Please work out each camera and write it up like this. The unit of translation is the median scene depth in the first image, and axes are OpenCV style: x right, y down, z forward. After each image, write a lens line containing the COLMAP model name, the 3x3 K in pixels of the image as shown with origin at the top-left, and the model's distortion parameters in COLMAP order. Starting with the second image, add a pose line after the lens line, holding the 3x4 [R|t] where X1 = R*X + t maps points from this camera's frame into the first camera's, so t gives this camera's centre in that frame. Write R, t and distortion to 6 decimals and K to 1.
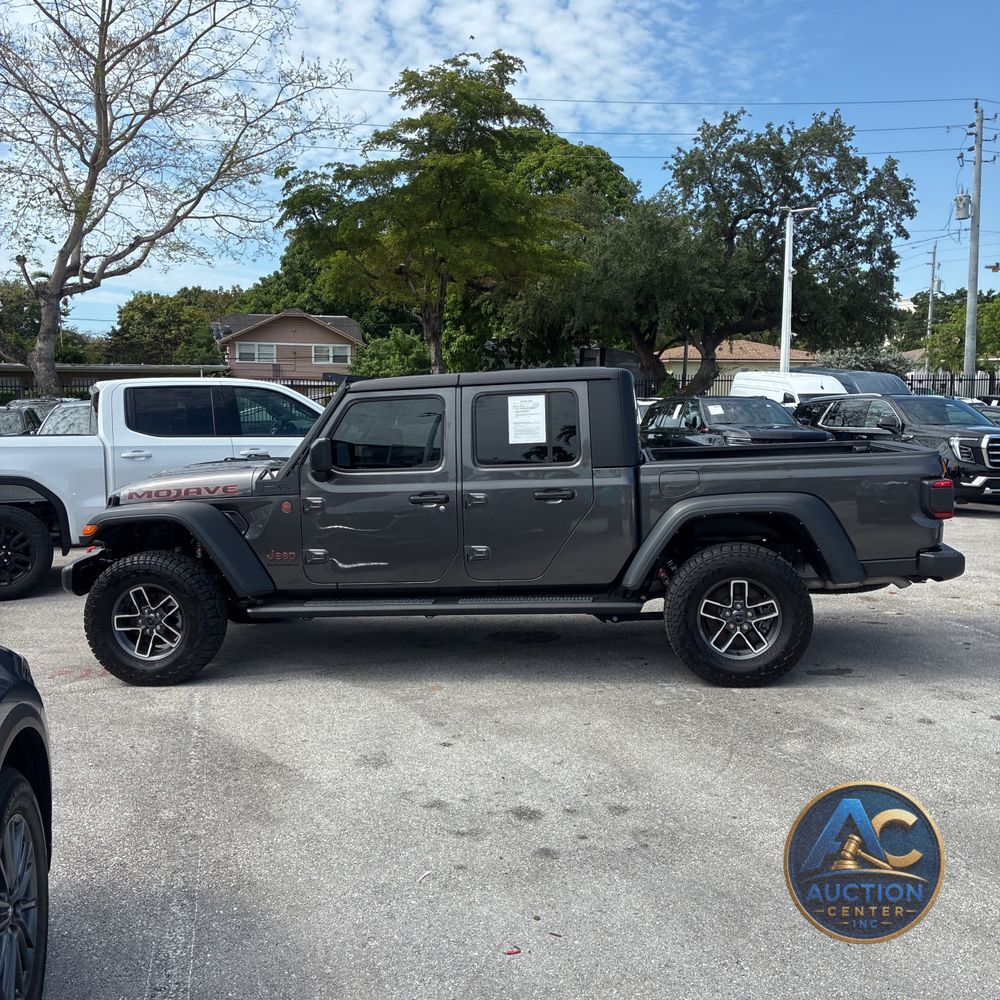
lens RADIAL K [[1000.3, 0, 515.9], [0, 1000.3, 498.5], [0, 0, 1]] dist [0.025633, -0.000823]
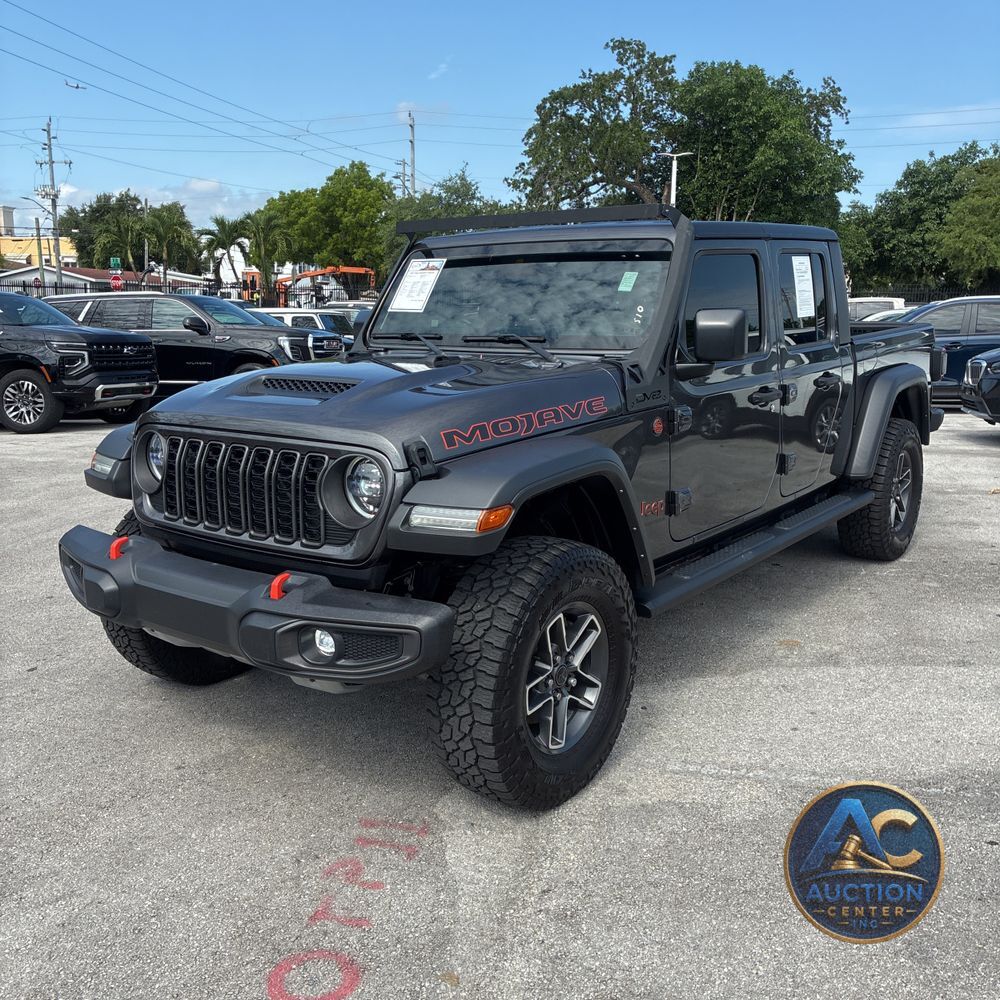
lens RADIAL K [[1002.7, 0, 498.3], [0, 1002.7, 506.1], [0, 0, 1]] dist [0.030832, -0.008044]
pose [[0.498398, -0.151556, 0.853598, -0.131433], [0.072888, 0.988440, 0.132939, -0.005187], [-0.863879, -0.004039, 0.503684, 0.127570]]
